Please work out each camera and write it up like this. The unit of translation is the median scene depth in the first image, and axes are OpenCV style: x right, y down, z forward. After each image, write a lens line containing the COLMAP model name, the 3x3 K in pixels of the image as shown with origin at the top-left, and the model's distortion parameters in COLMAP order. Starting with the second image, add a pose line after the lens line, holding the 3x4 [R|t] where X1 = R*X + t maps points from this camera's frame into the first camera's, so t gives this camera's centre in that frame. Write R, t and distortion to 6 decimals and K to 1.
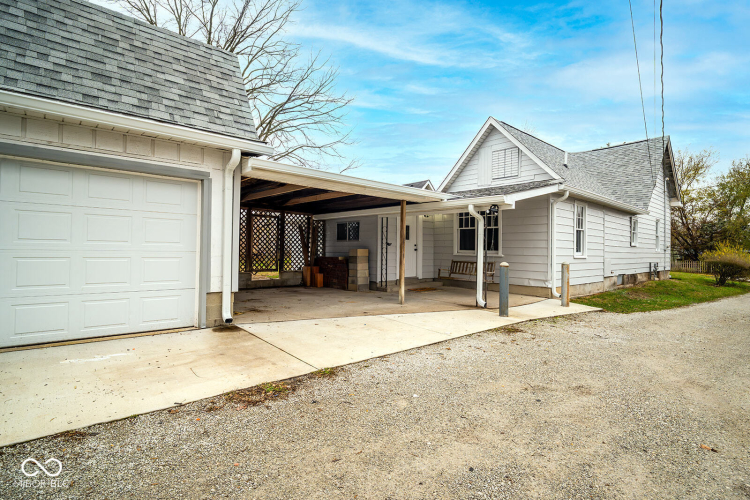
lens RADIAL K [[356.5, 0, 385.7], [0, 356.5, 252.0], [0, 0, 1]] dist [-0.010495, -0.001592]
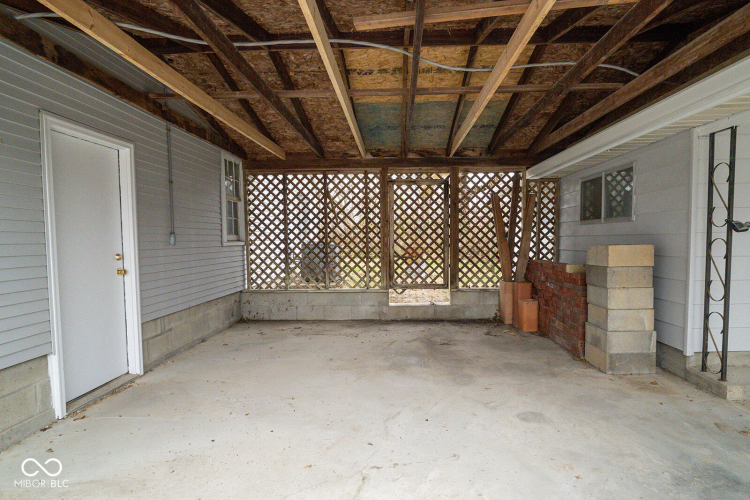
lens RADIAL K [[399.9, 0, 371.7], [0, 399.9, 262.5], [0, 0, 1]] dist [-0.001072, -0.002793]
pose [[0.698467, 0.020977, -0.715335, 0.030487], [0.018835, 0.998685, 0.047677, -0.013873], [0.715395, -0.046775, 0.697153, 0.570983]]
